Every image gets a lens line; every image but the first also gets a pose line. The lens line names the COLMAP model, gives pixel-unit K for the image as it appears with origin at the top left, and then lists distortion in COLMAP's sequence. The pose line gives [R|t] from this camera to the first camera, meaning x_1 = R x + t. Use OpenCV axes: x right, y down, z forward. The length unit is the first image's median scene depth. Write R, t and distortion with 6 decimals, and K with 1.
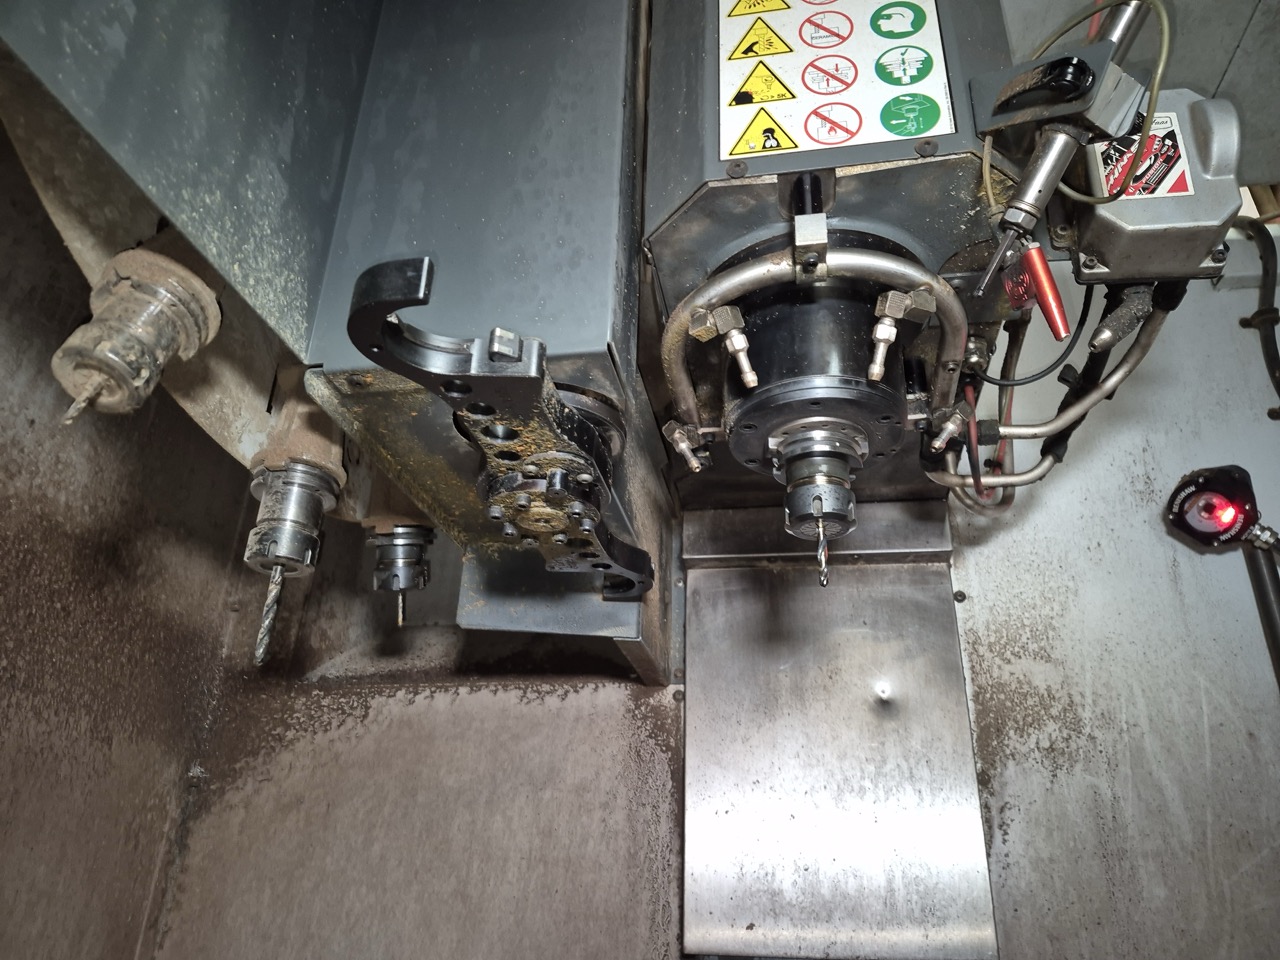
lens RADIAL K [[907.6, 0, 642.2], [0, 907.6, 500.3], [0, 0, 1]] dist [-0.002111, -0.002479]
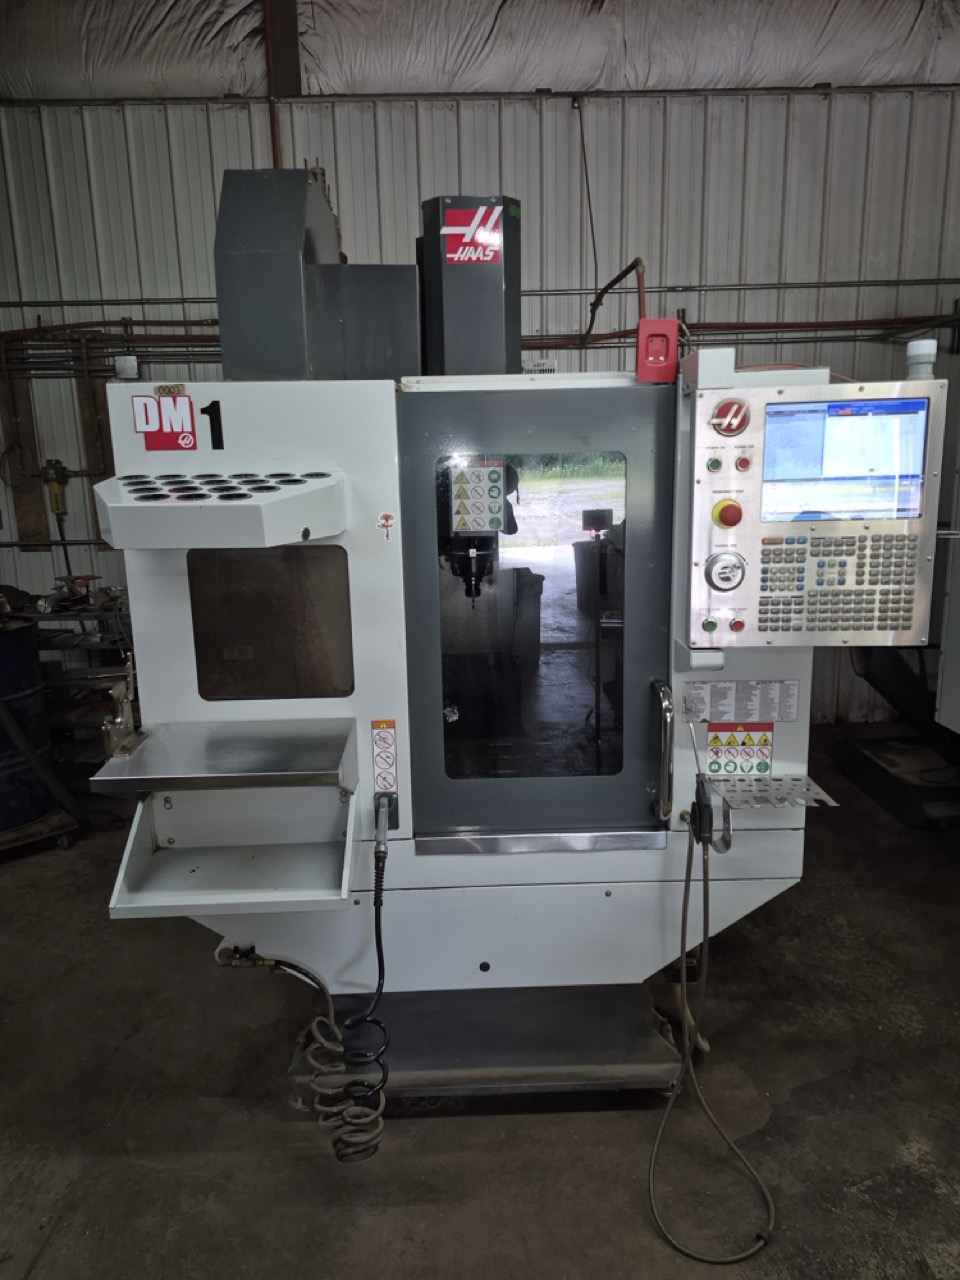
lens RADIAL K [[880.7, 0, 482.1], [0, 880.7, 639.5], [0, 0, 1]] dist [0.047533, -0.031987]
pose [[0.979302, -0.087430, 0.182550, -0.576569], [-0.037683, 0.807374, 0.588835, -2.364405], [-0.198868, -0.583526, 0.787368, -2.583565]]
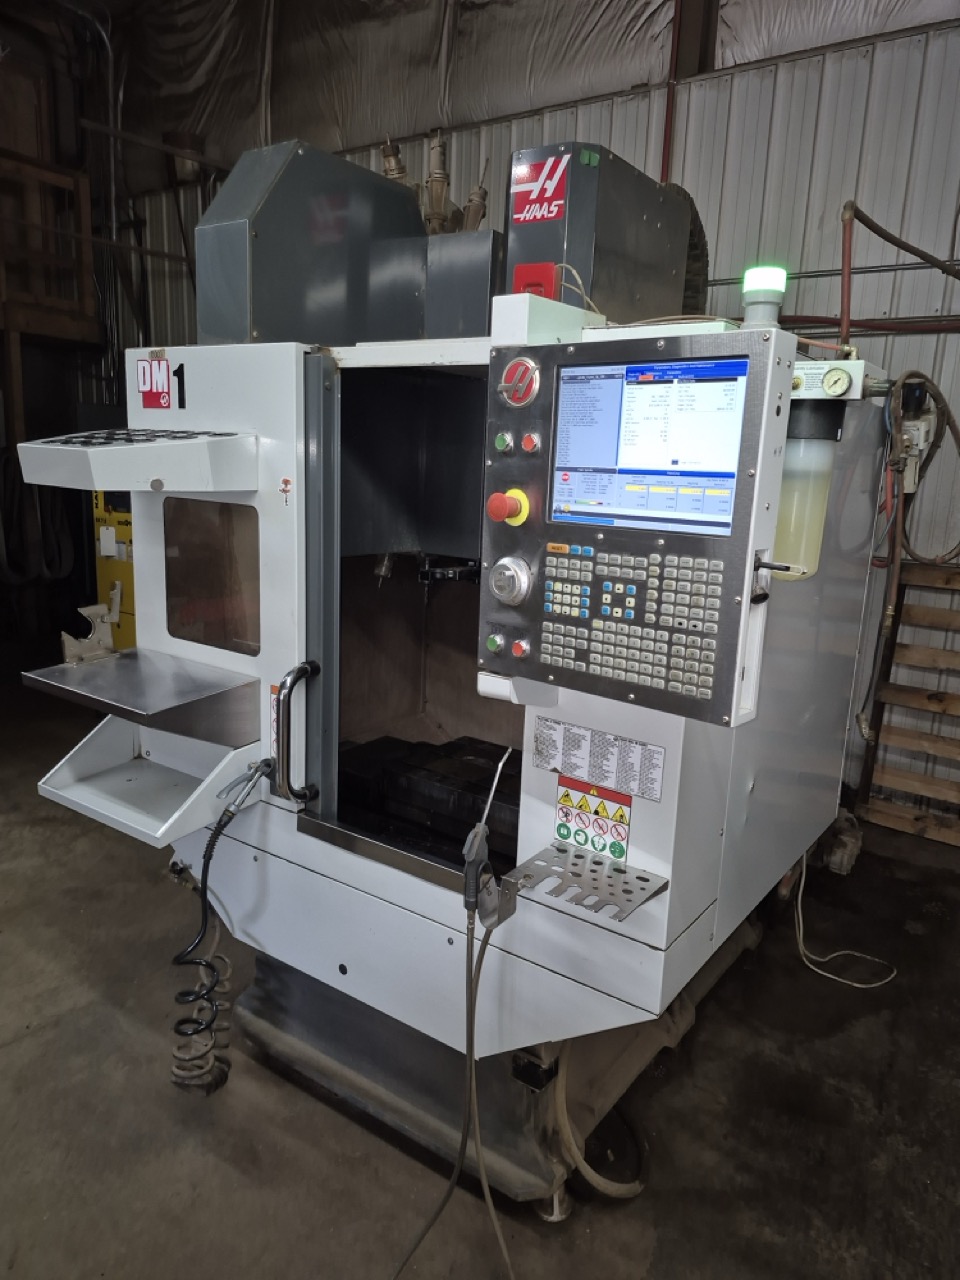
lens RADIAL K [[882.3, 0, 499.5], [0, 882.3, 646.4], [0, 0, 1]] dist [0.069305, -0.070815]
pose [[0.907515, 0.100516, -0.407815, 1.683139], [0.155877, 0.821004, 0.549231, -1.992338], [0.390024, -0.562005, 0.729405, -2.115935]]
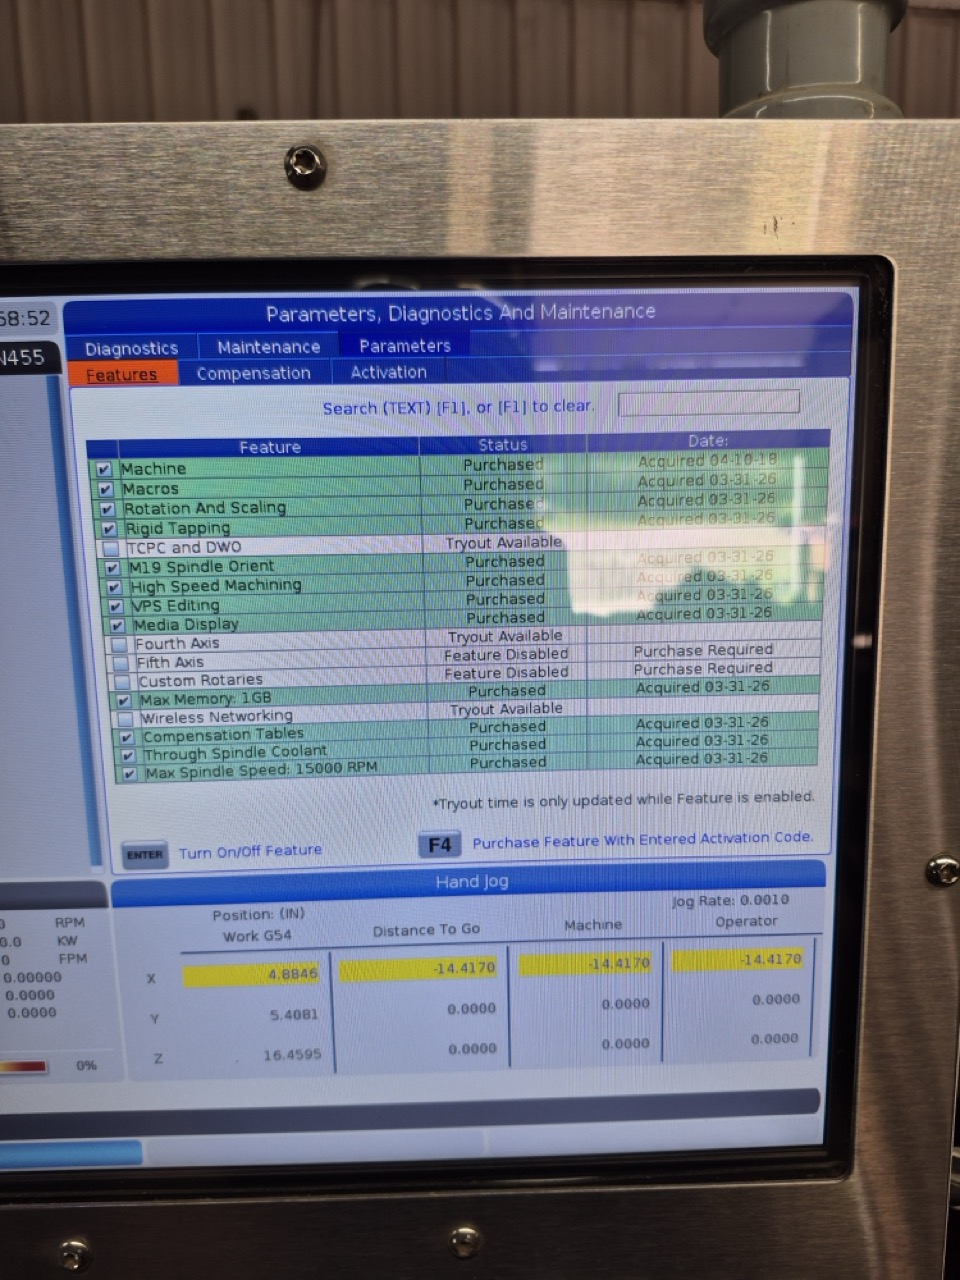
lens RADIAL K [[879.1, 0, 501.7], [0, 879.1, 626.3], [0, 0, 1]] dist [0.061892, -0.060832]
pose [[0.952391, -0.086442, 0.292368, 1.104152], [-0.090528, 0.835534, 0.541930, -1.452593], [-0.291129, -0.542597, 0.787930, -0.545014]]
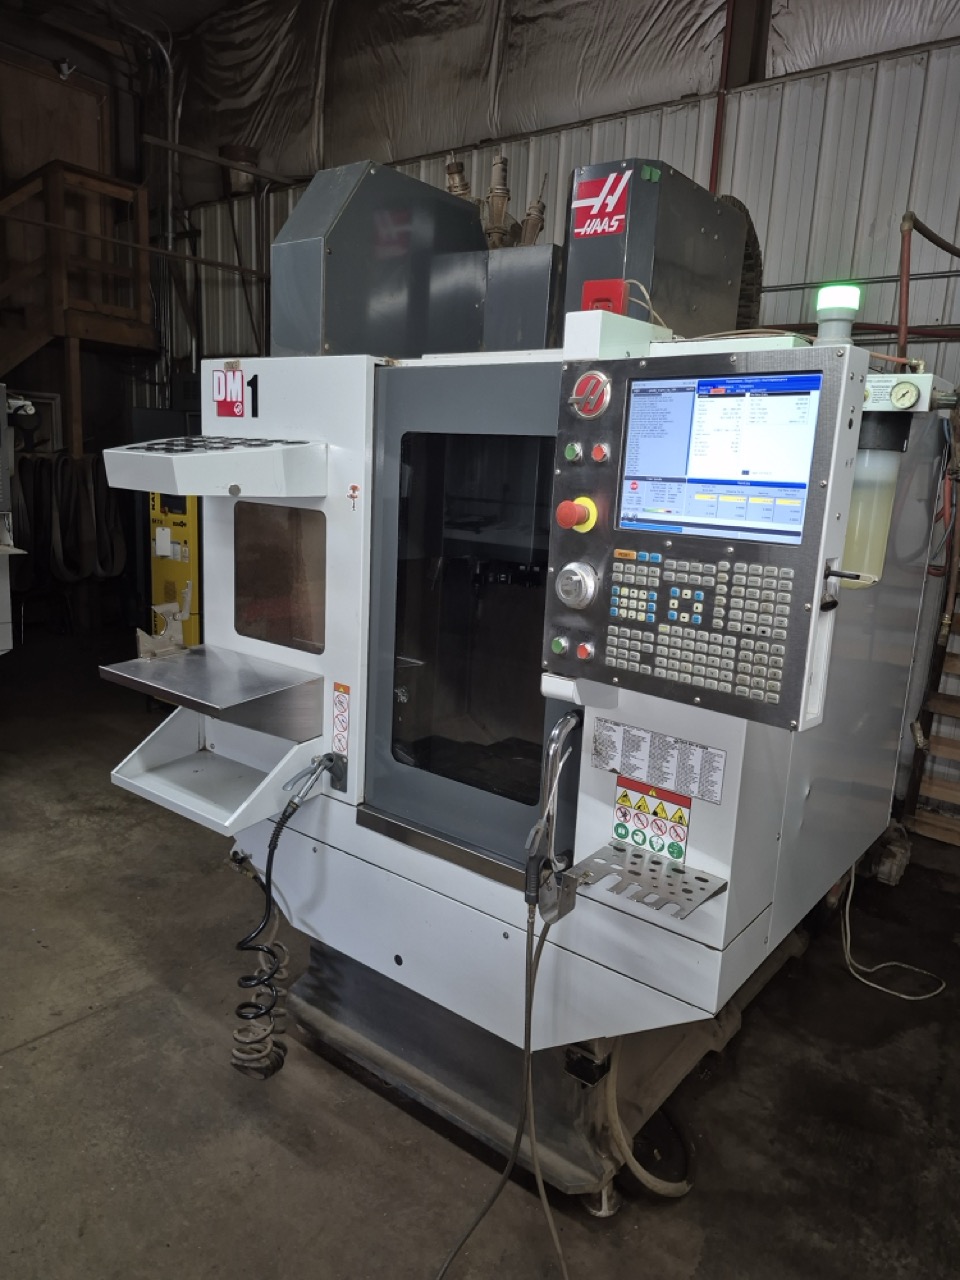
lens RADIAL K [[883.8, 0, 485.3], [0, 883.8, 638.3], [0, 0, 1]] dist [0.059701, -0.056729]
pose [[0.884063, 0.109666, -0.454318, 1.632706], [0.169991, 0.830051, 0.531149, -2.053004], [0.435356, -0.546799, 0.715175, -2.218992]]
